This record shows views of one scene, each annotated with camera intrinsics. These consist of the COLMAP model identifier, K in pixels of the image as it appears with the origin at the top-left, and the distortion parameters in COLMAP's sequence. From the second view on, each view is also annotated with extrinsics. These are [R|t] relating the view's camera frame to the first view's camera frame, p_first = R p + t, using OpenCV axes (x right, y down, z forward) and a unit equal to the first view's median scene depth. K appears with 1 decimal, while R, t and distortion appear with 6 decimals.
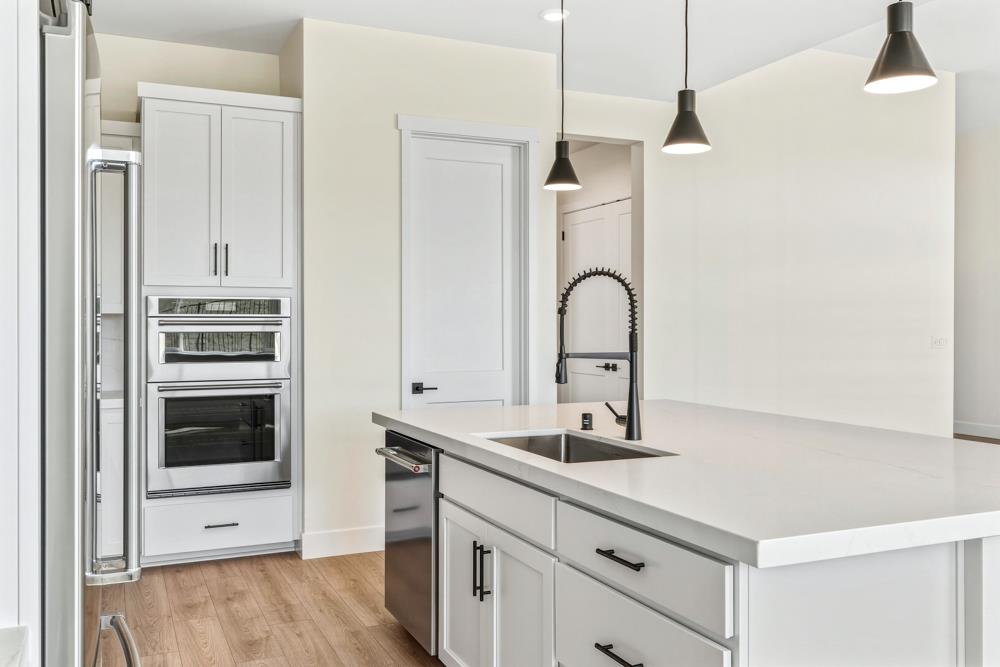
lens RADIAL K [[857.8, 0, 500.0], [0, 857.8, 333.5], [0, 0, 1]] dist [0.002396, -0.001828]
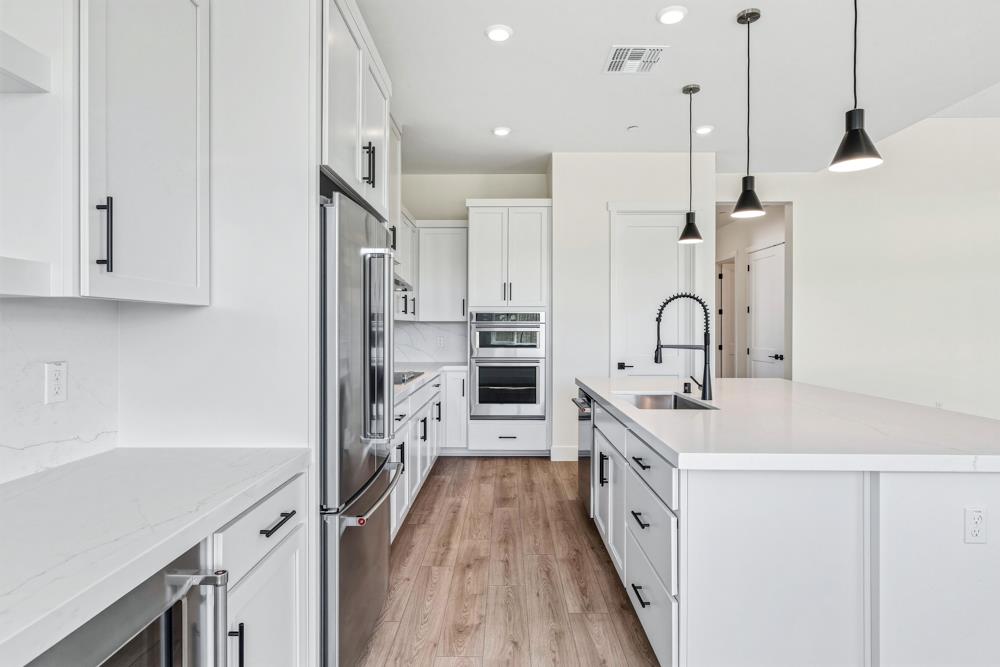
lens RADIAL K [[538.4, 0, 500.0], [0, 538.4, 333.5], [0, 0, 1]] dist [-0.000597, 0.000079]
pose [[0.906199, 0.007719, -0.422781, 0.163420], [-0.007322, 0.999970, 0.002564, 0.000370], [0.422788, 0.000772, 0.906228, -0.050481]]
